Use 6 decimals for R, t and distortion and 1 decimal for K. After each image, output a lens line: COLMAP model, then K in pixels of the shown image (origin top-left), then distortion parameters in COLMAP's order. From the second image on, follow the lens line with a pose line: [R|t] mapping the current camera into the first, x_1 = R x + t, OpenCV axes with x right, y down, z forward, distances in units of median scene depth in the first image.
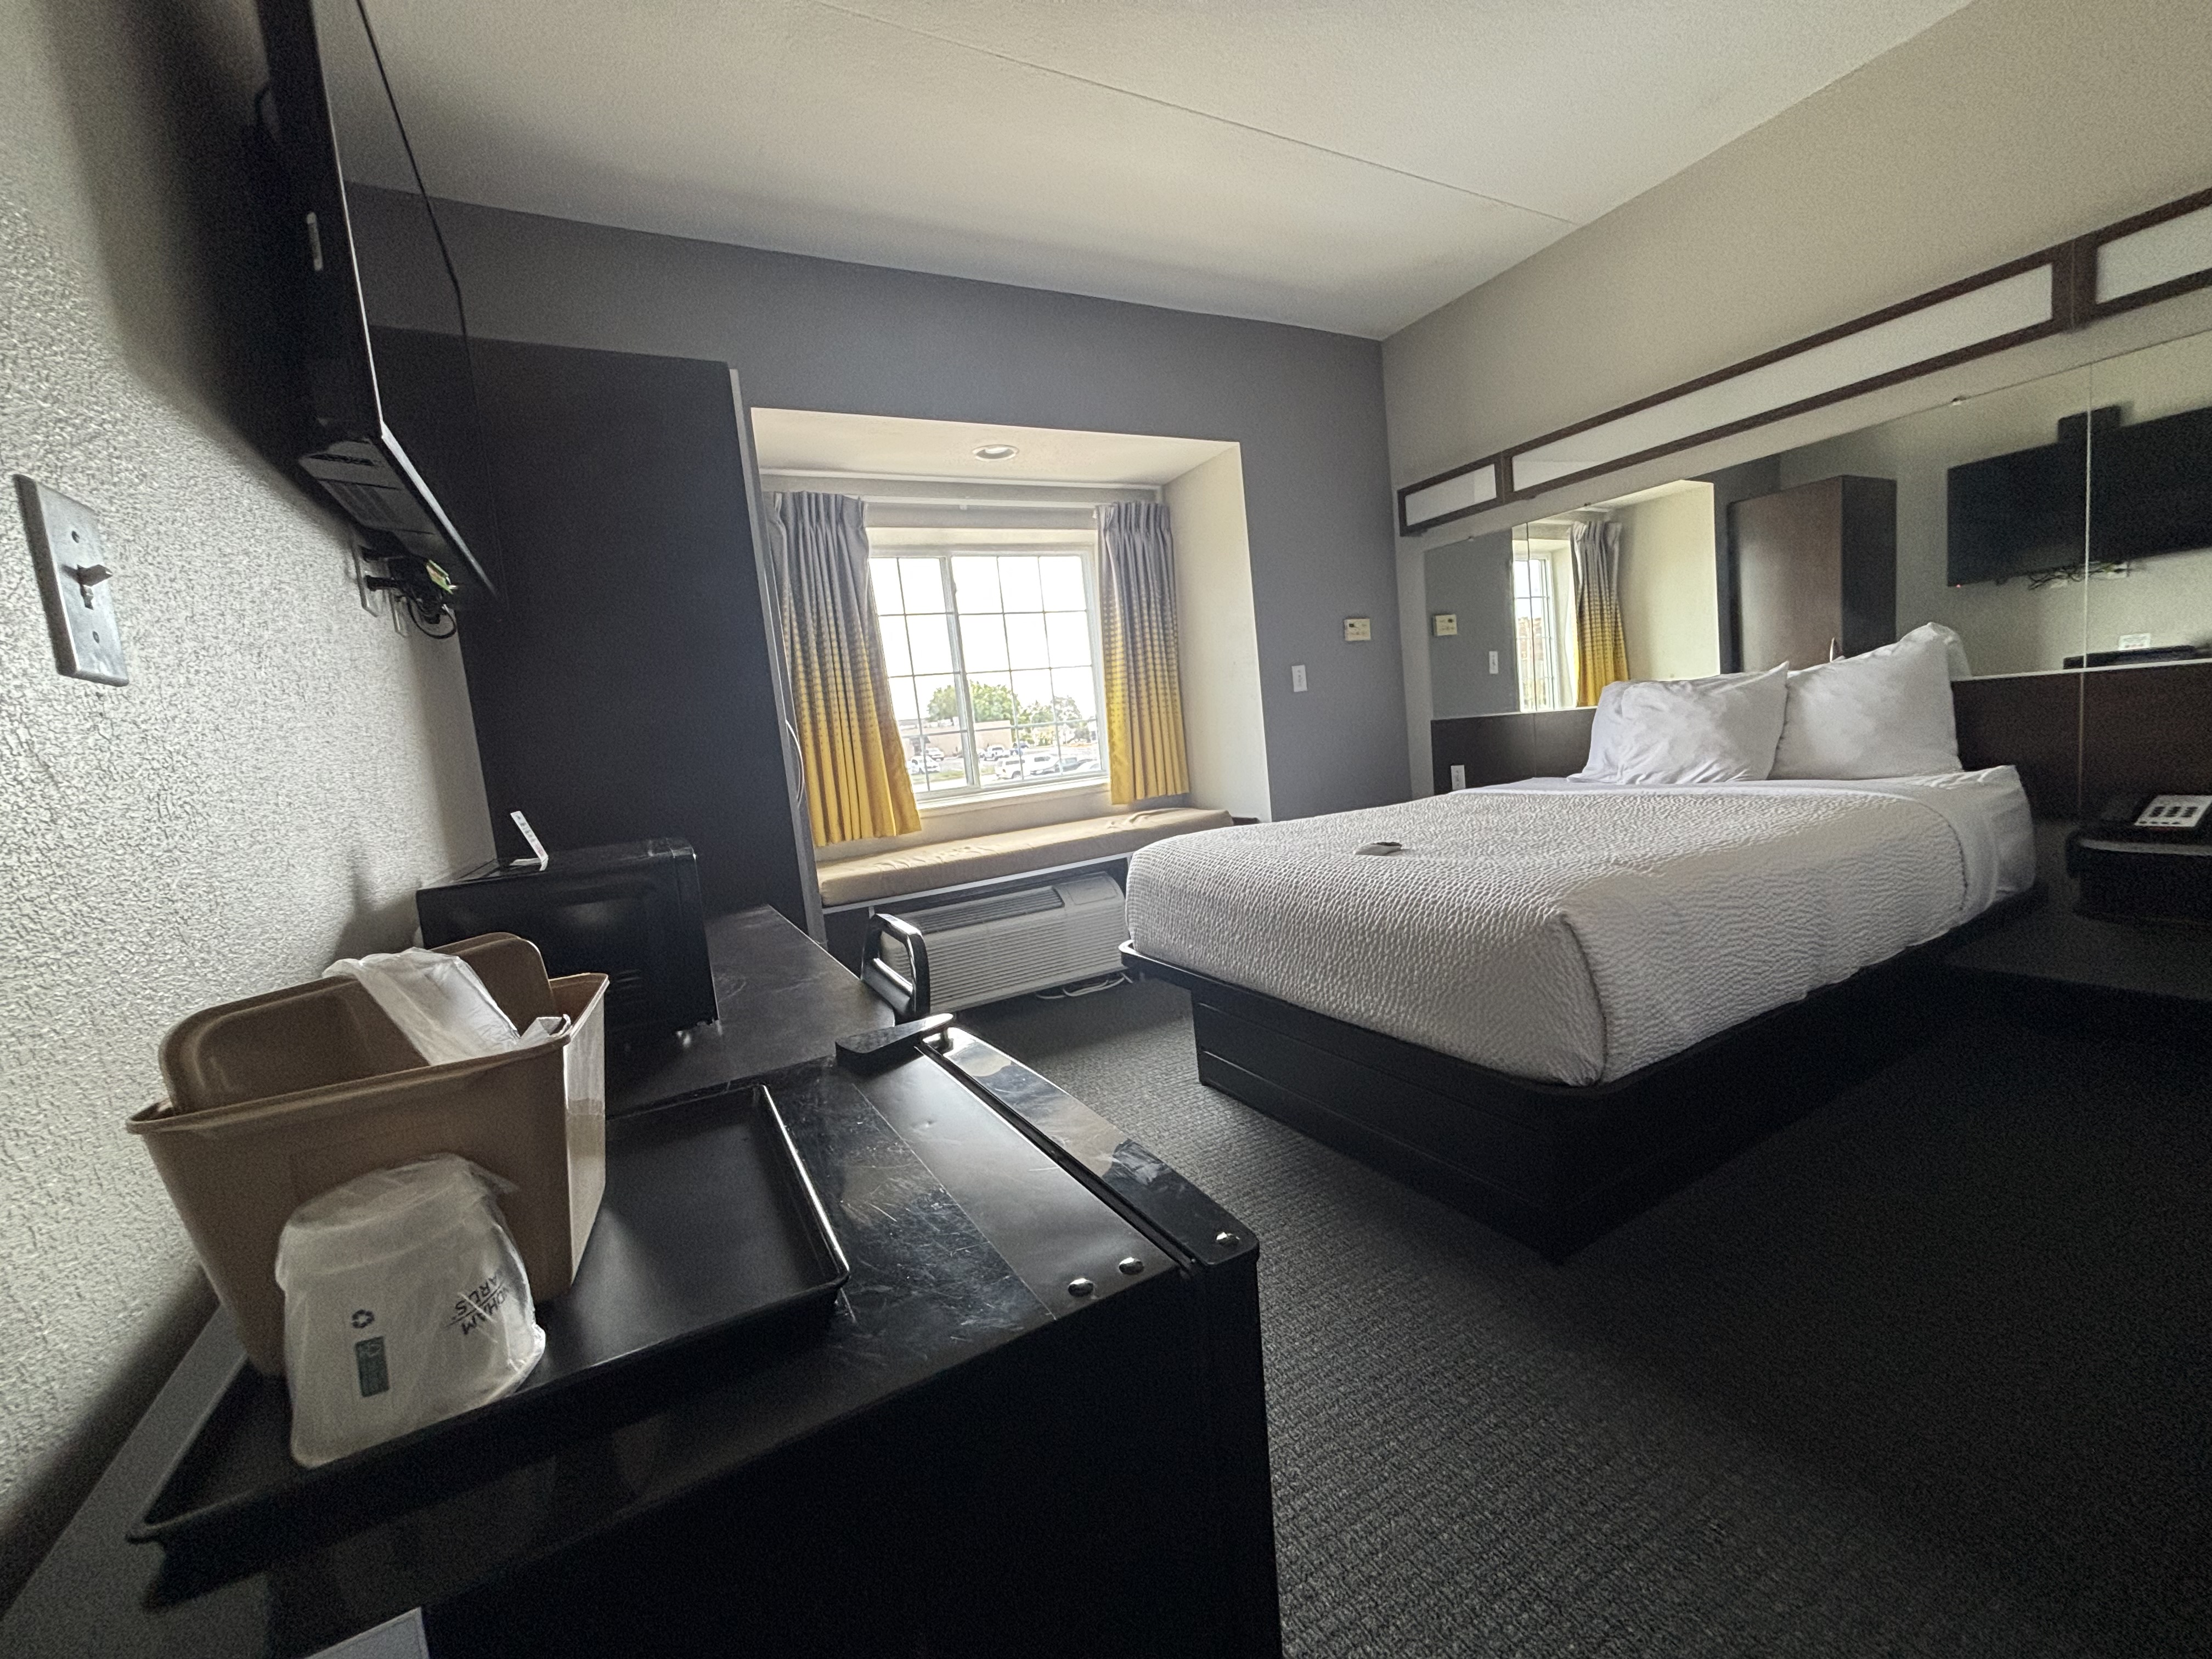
lens RADIAL K [[889.6, 0, 1107.8], [0, 889.6, 826.2], [0, 0, 1]] dist [0.001831, 0.000003]
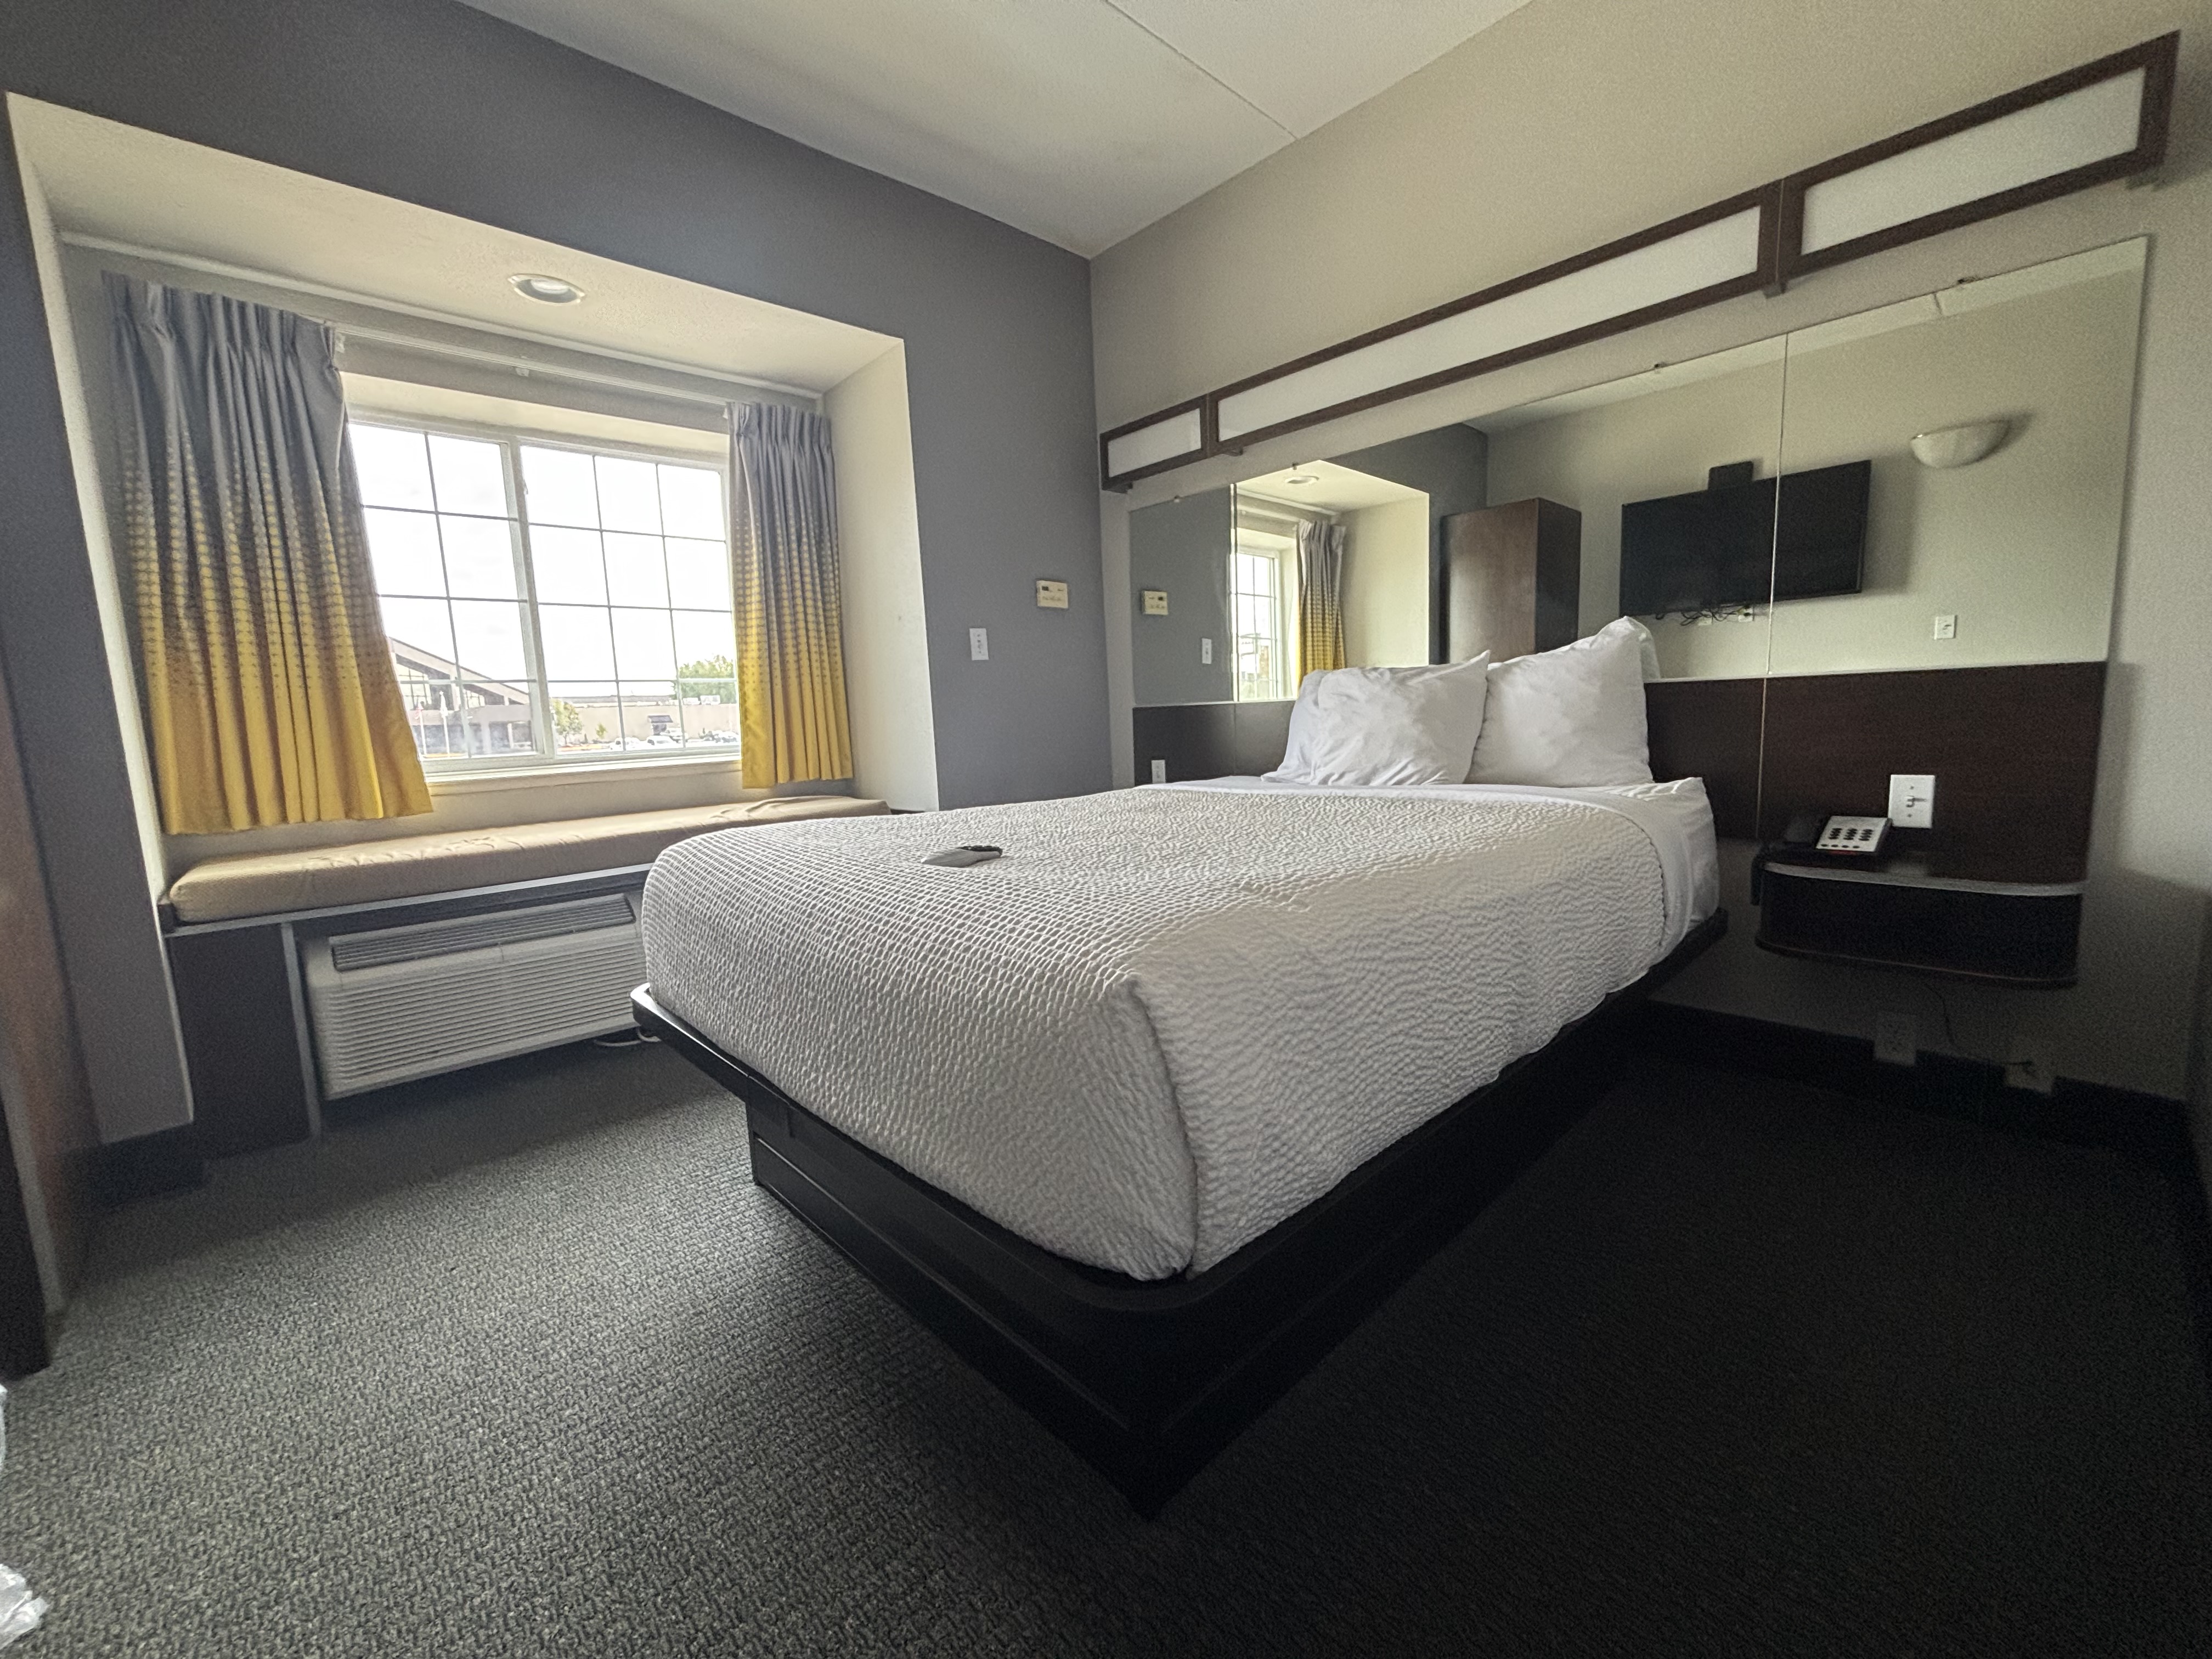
lens RADIAL K [[893.3, 0, 1108.2], [0, 893.3, 825.2], [0, 0, 1]] dist [0.000303, -0.000016]
pose [[0.967120, 0.031796, 0.252327, 0.185135], [-0.031471, 0.999490, -0.005324, 0.002349], [-0.252367, -0.002791, 0.967627, 0.242847]]
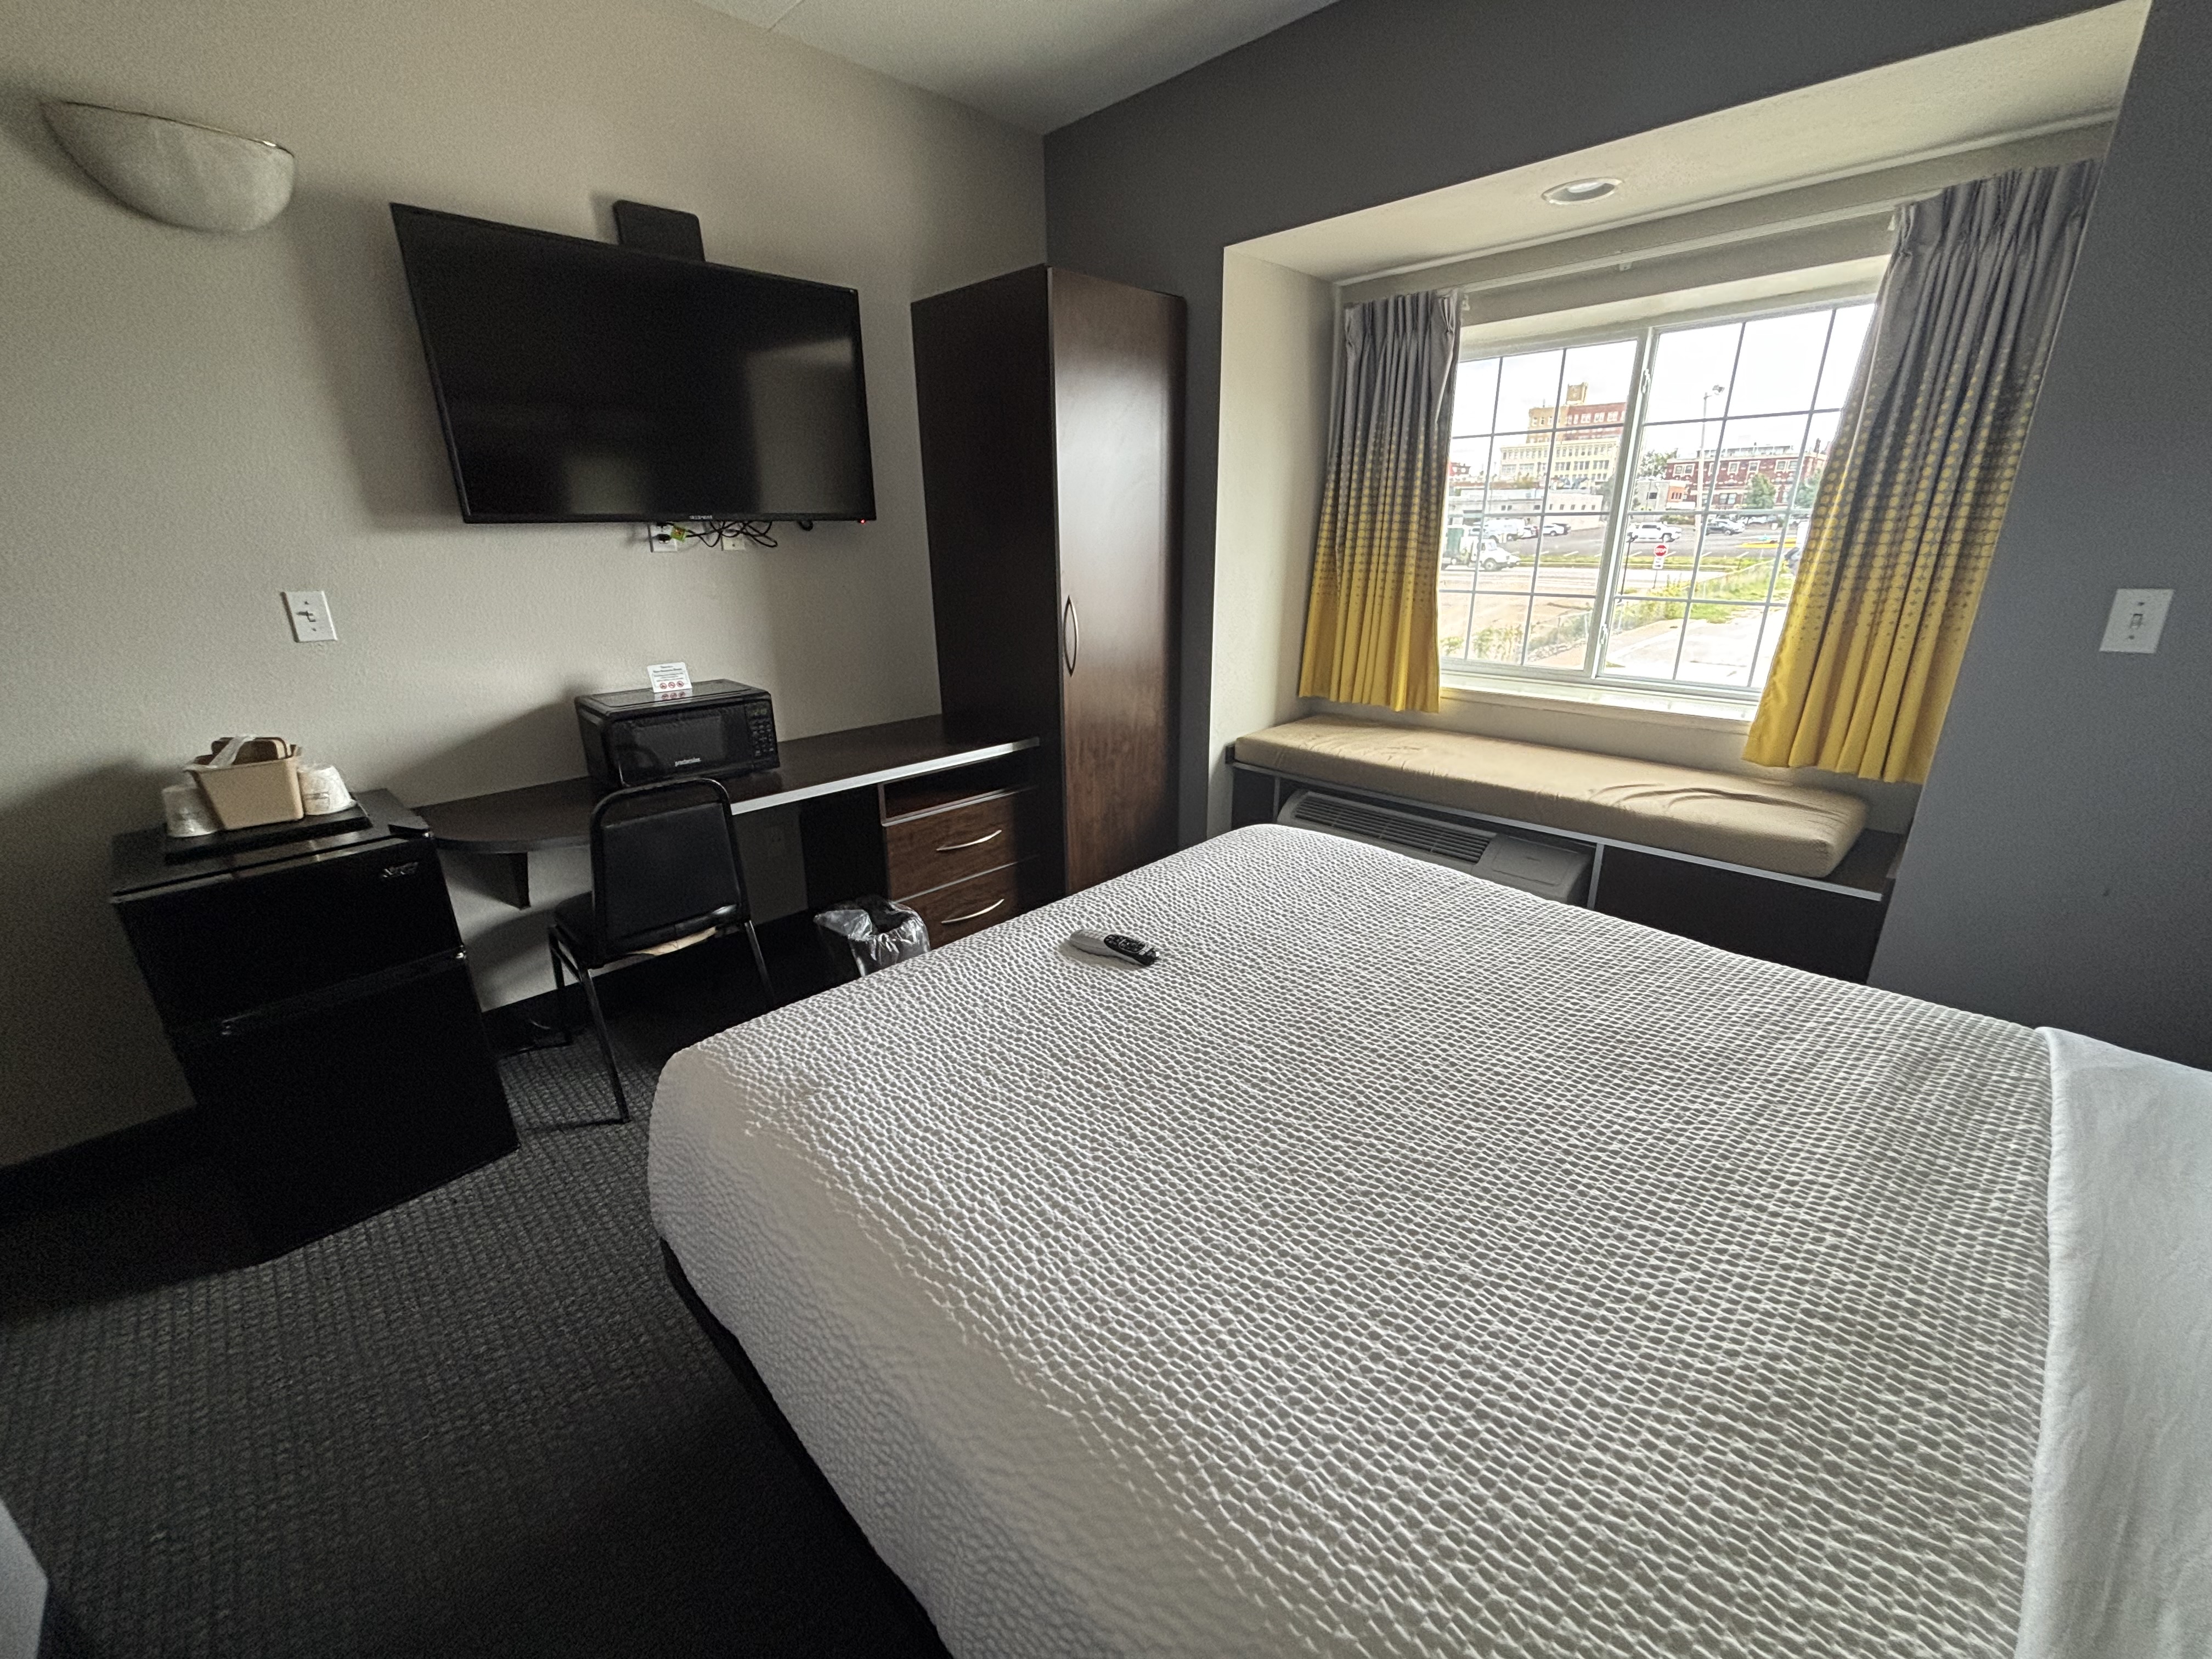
lens RADIAL K [[882.7, 0, 1084.1], [0, 882.7, 826.1], [0, 0, 1]] dist [-0.015661, 0.000008]
pose [[0.289149, 0.391378, -0.873622, 0.663269], [-0.119667, 0.920225, 0.372648, -0.240399], [0.949775, -0.003207, 0.312917, 0.586007]]
